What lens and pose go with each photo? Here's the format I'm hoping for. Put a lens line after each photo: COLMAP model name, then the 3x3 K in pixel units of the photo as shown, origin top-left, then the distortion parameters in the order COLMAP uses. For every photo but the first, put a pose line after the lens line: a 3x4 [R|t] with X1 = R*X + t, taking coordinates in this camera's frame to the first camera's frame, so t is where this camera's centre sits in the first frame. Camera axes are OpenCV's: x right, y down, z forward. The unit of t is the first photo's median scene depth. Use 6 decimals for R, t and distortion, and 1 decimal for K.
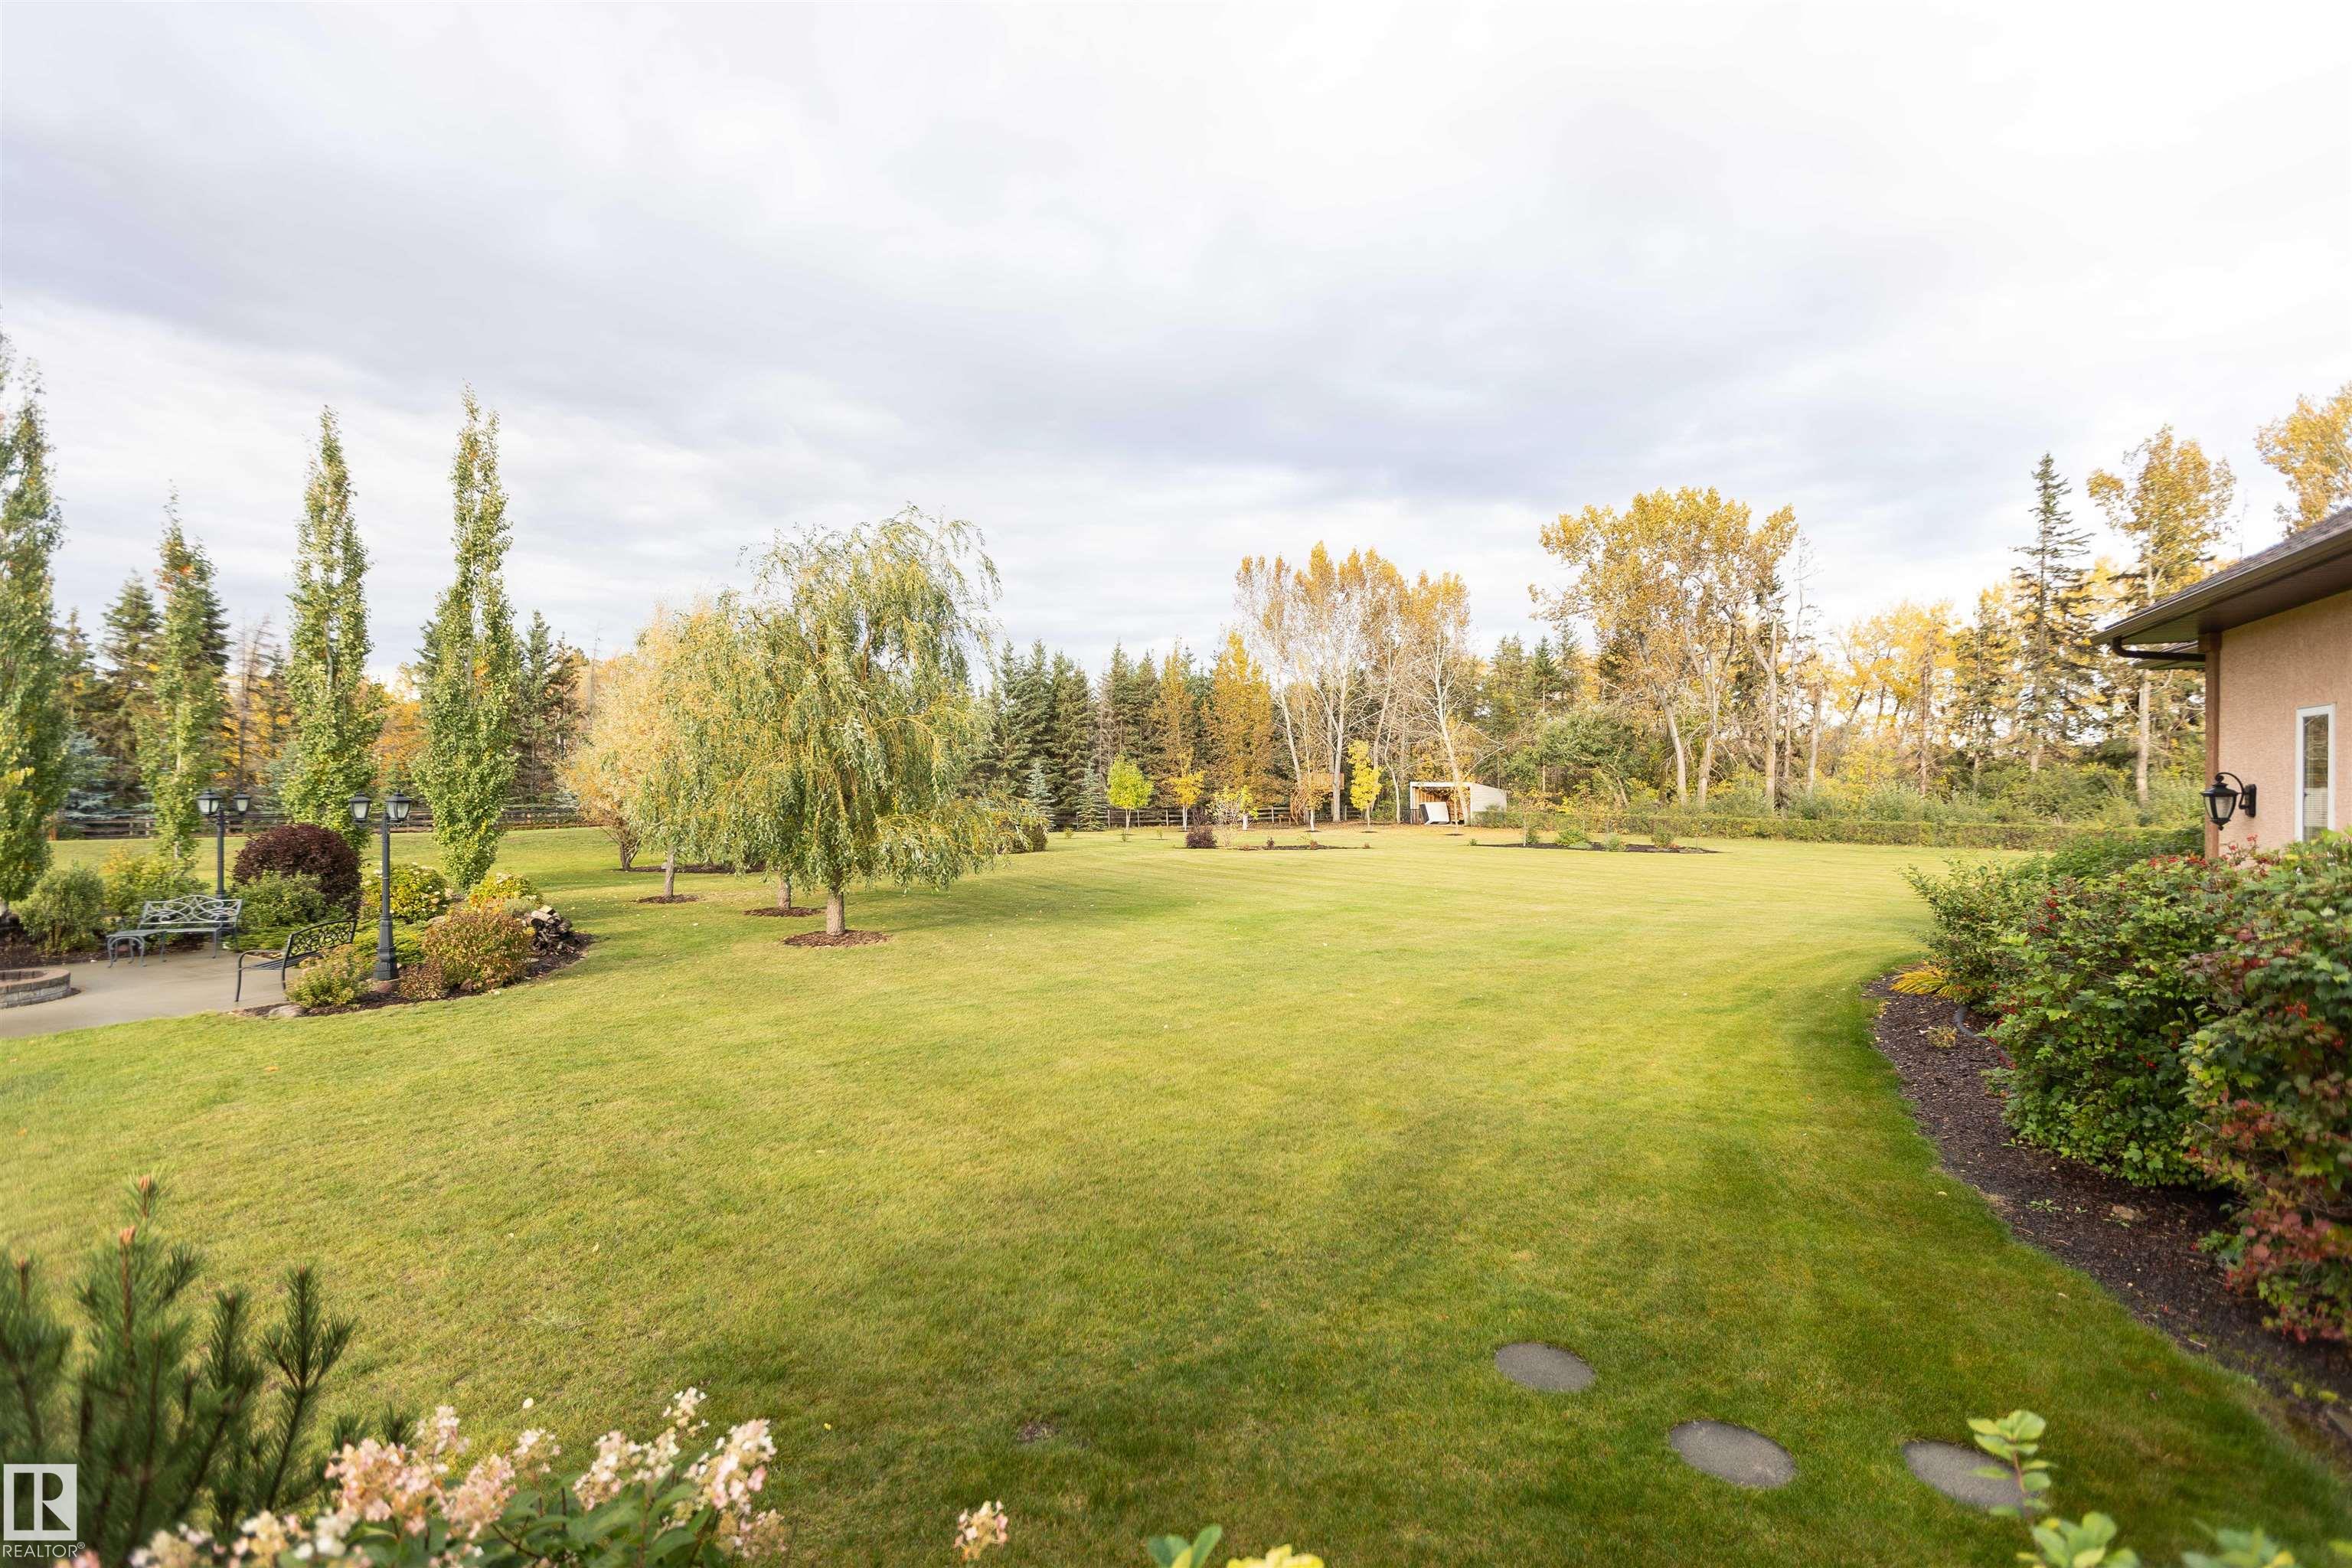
lens RADIAL K [[1007.1, 0, 1176.0], [0, 1007.1, 784.0], [0, 0, 1]] dist [-0.000312, 0.000020]
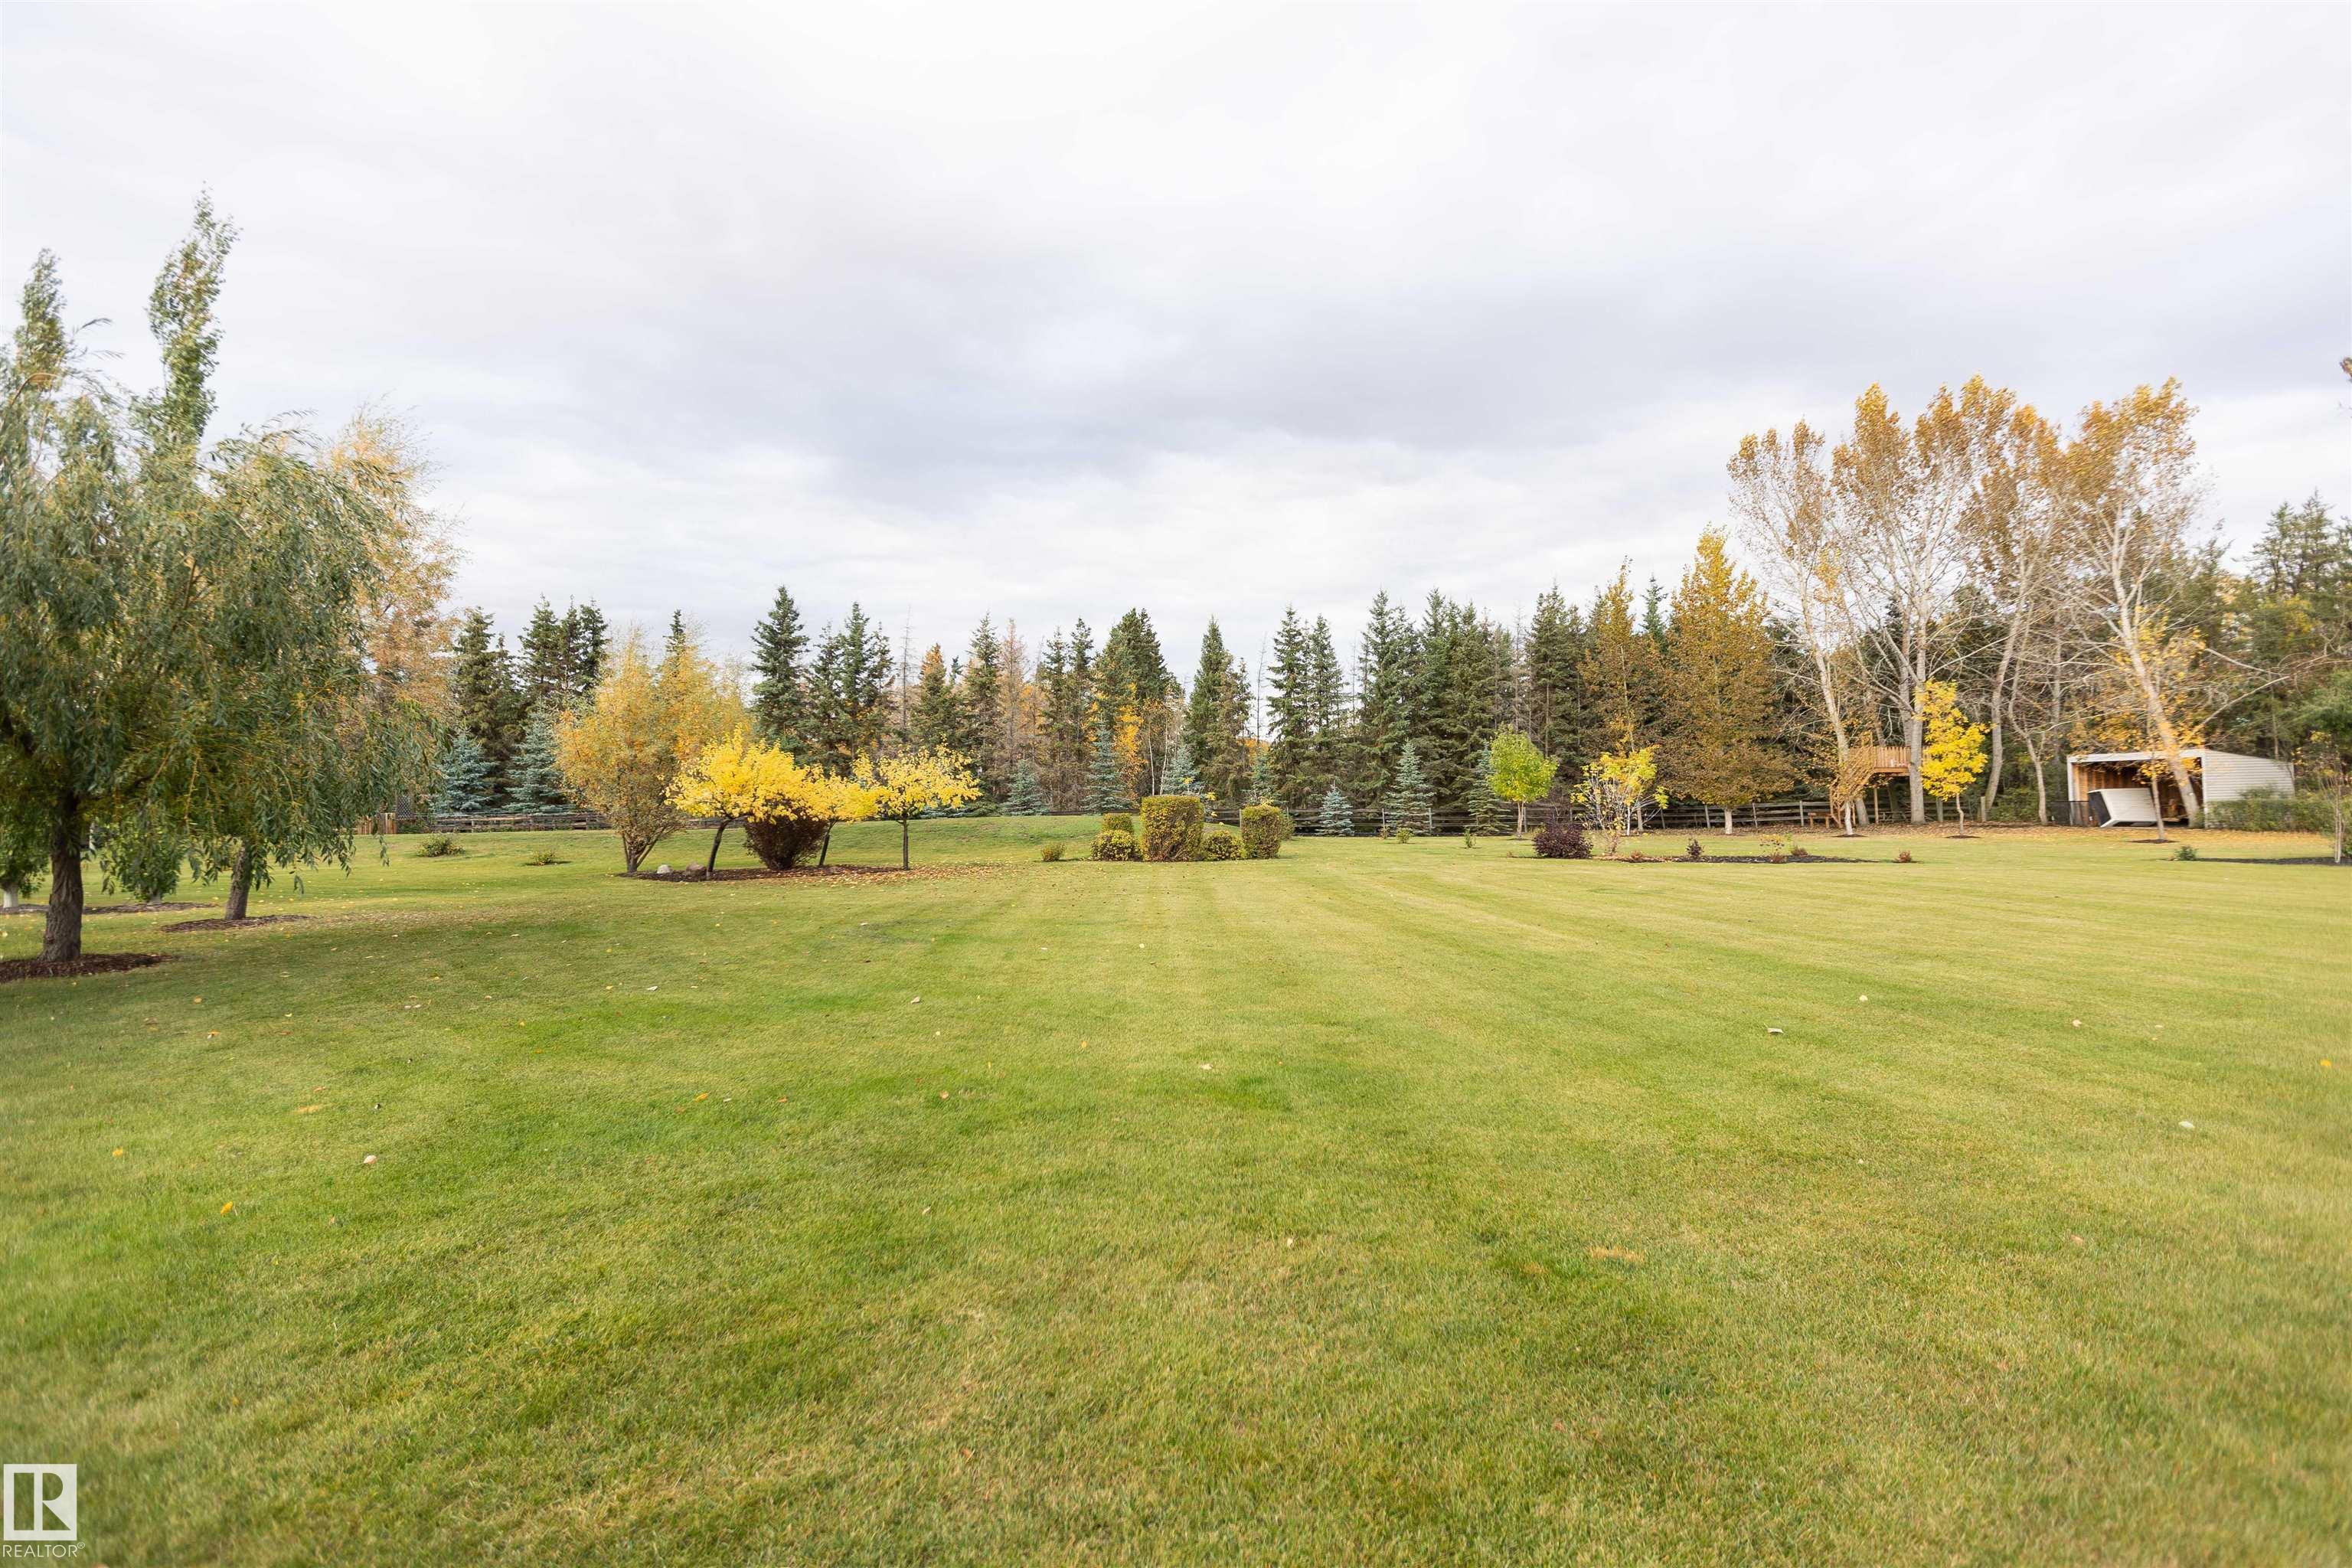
lens RADIAL K [[1007.1, 0, 1176.0], [0, 1007.1, 784.0], [0, 0, 1]] dist [-0.000312, 0.000020]
pose [[0.865751, -0.020460, -0.500057, 0.080793], [0.018332, 0.999790, -0.009168, 0.011551], [0.500139, -0.001230, 0.865944, 0.239748]]
